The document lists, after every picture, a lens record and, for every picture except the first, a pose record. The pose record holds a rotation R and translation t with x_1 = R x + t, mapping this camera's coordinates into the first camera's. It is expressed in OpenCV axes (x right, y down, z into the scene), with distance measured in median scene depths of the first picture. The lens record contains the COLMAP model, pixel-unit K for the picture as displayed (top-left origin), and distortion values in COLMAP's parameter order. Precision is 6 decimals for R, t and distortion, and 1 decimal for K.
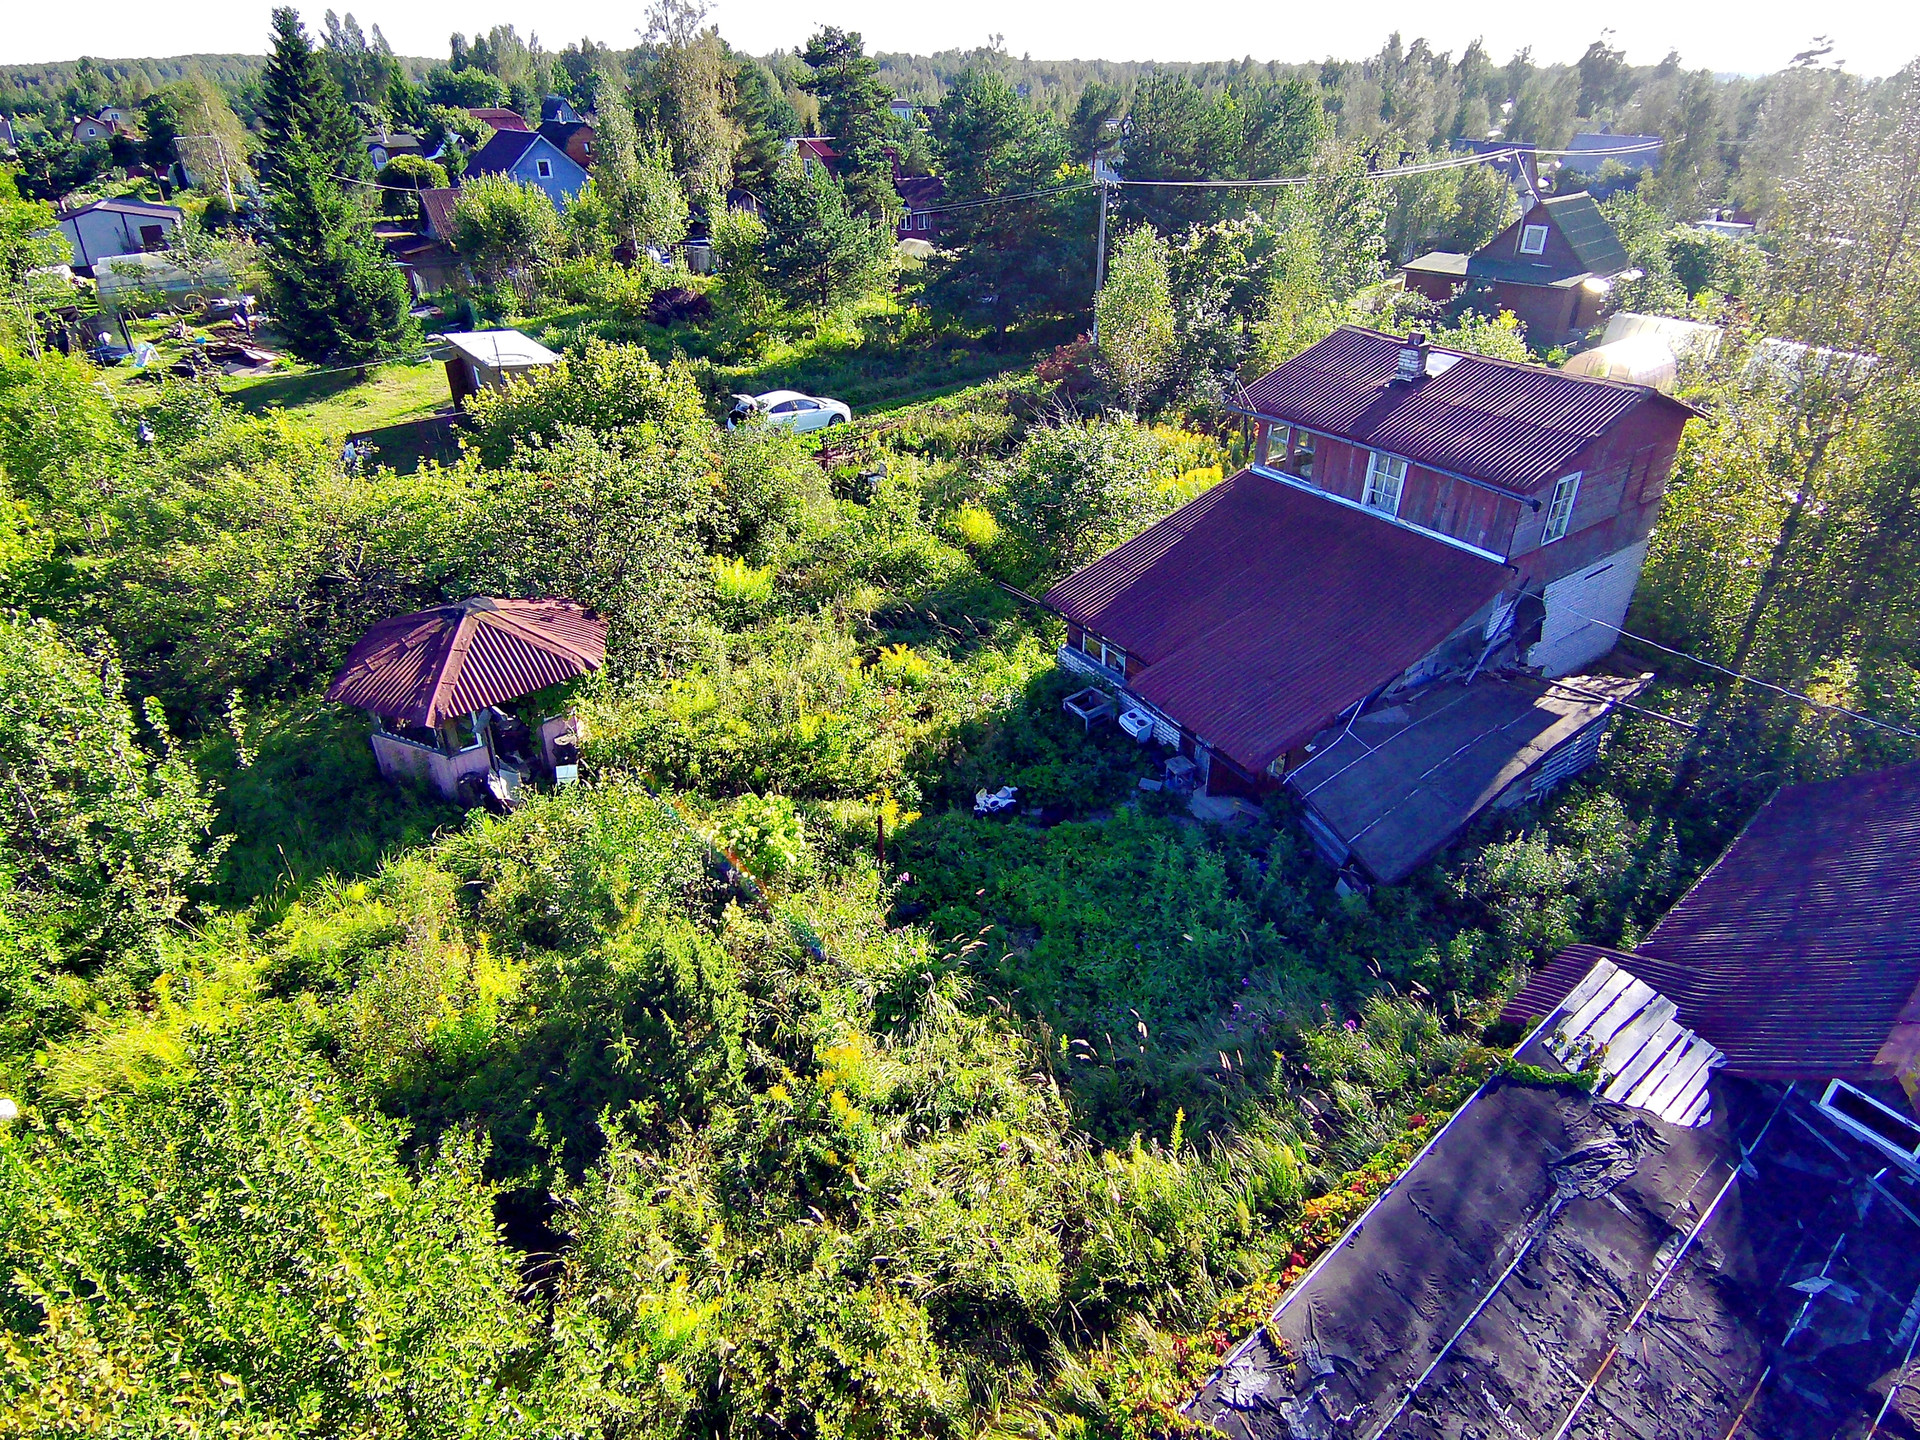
lens RADIAL K [[1036.3, 0, 996.5], [0, 1036.3, 621.8], [0, 0, 1]] dist [0.018737, -0.028236]
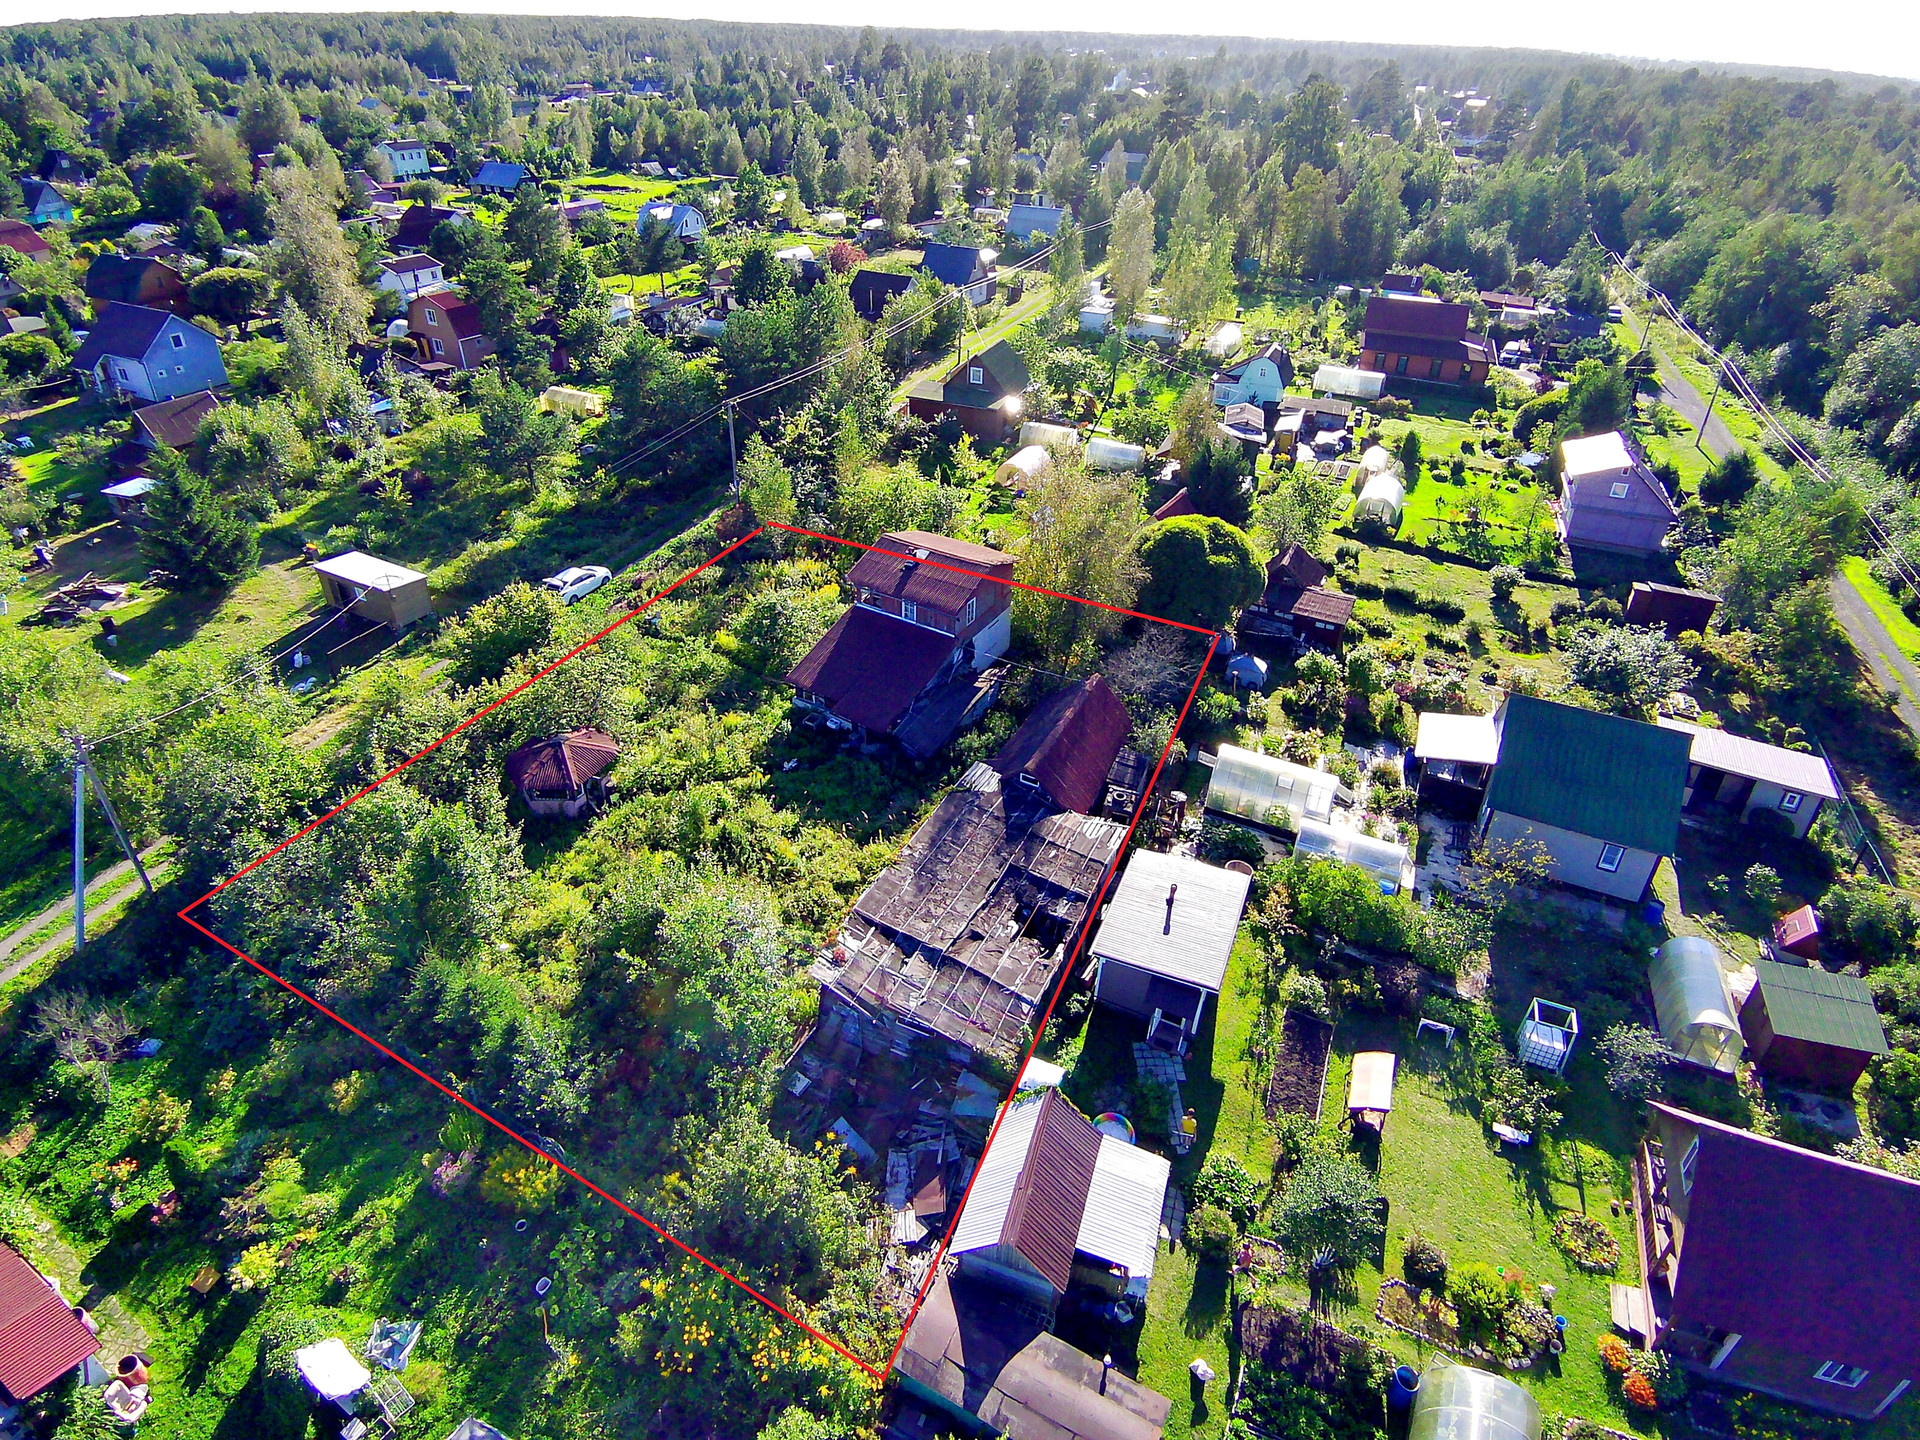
lens RADIAL K [[1039.7, 0, 999.2], [0, 1039.7, 613.3], [0, 0, 1]] dist [0.019012, -0.029640]
pose [[0.907970, -0.187134, 0.374930, -0.381613], [0.173180, 0.982334, 0.070910, -0.262802], [-0.381576, 0.000546, 0.924337, -1.430861]]
